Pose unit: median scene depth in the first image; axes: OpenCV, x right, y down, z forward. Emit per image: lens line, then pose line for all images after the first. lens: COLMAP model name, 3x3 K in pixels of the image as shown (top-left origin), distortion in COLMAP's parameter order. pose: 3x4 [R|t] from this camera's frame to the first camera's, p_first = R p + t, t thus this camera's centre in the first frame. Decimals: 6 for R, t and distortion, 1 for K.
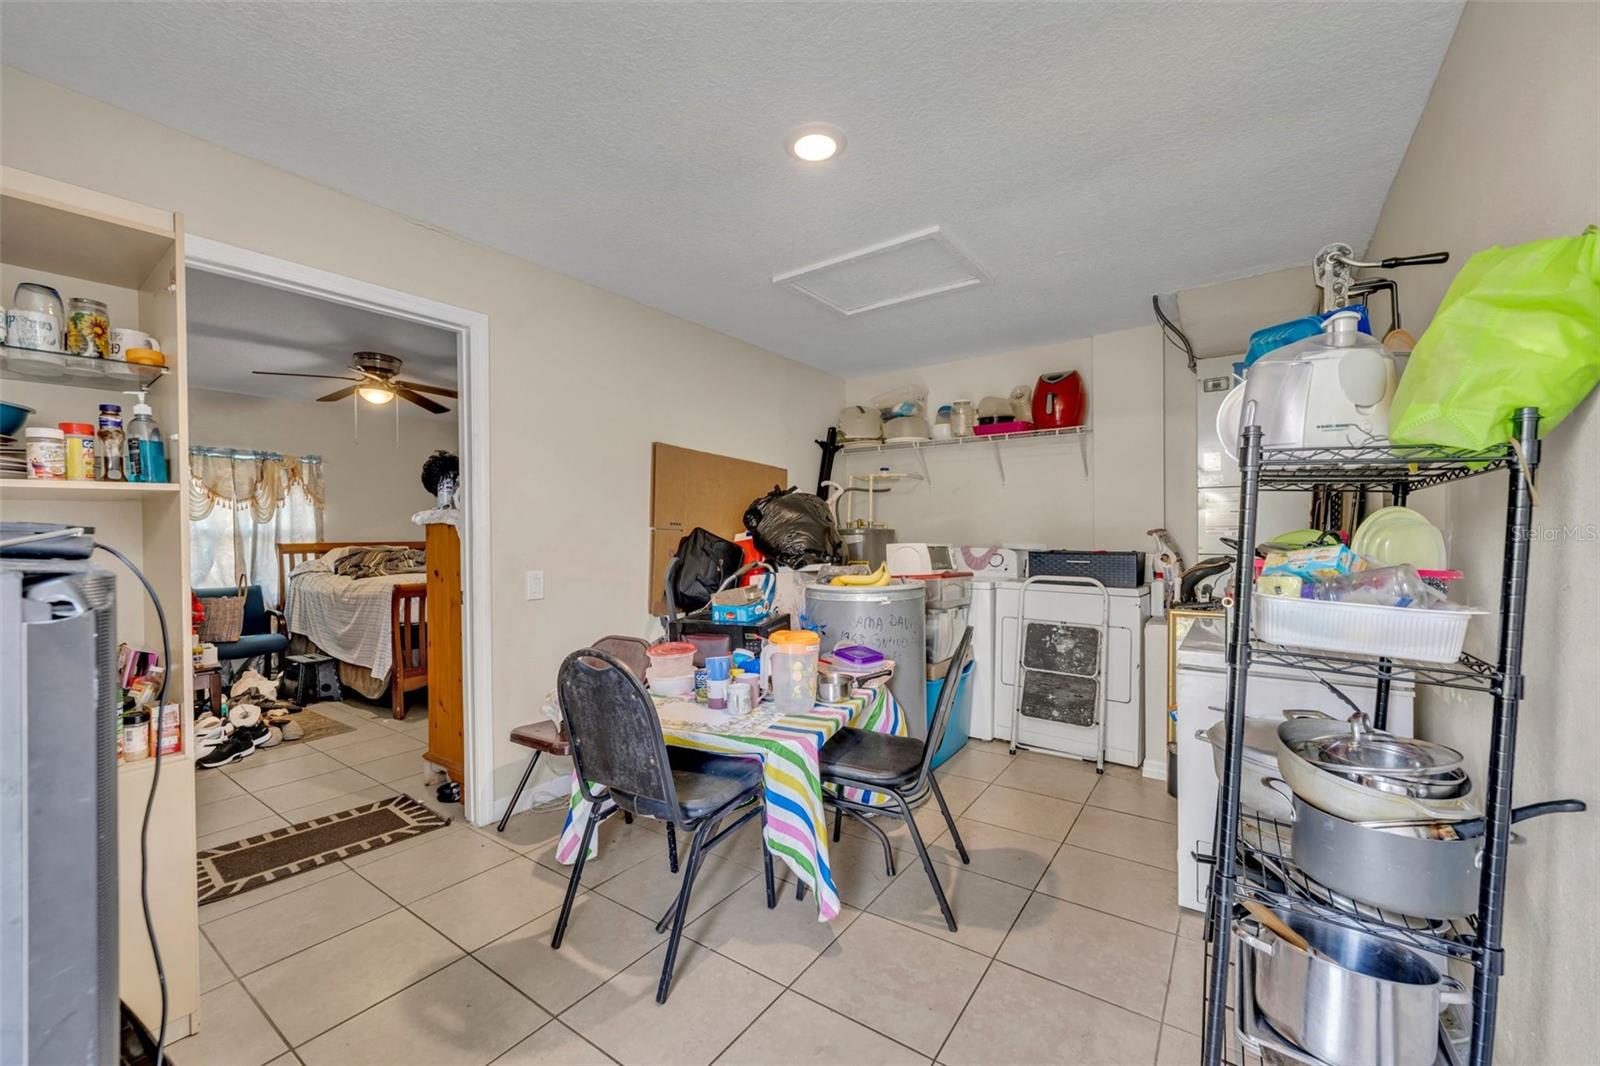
lens RADIAL K [[635.3, 0, 801.3], [0, 635.3, 532.2], [0, 0, 1]] dist [-0.002191, -0.000206]
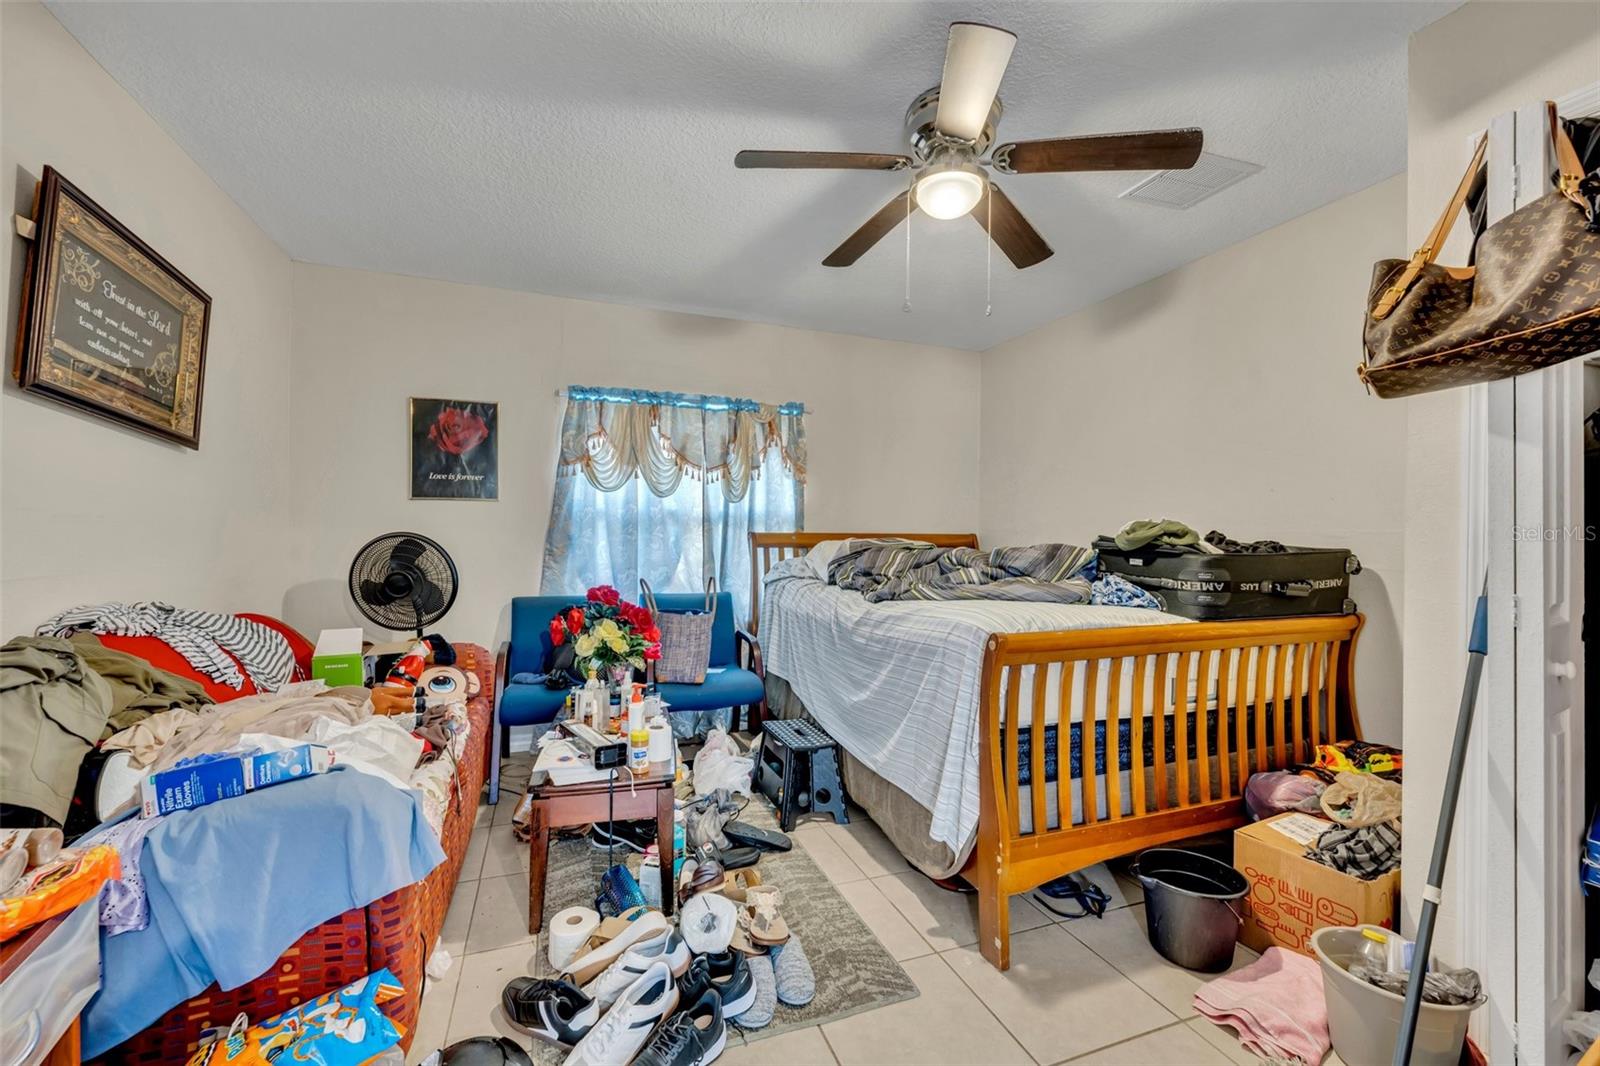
lens RADIAL K [[635.3, 0, 795.0], [0, 635.3, 527.5], [0, 0, 1]] dist [-0.002191, -0.000206]
pose [[0.830278, 0.012871, -0.557201, -0.426502], [-0.018263, 0.999825, -0.004119, 0.015291], [0.557050, 0.013596, 0.830367, 0.482626]]
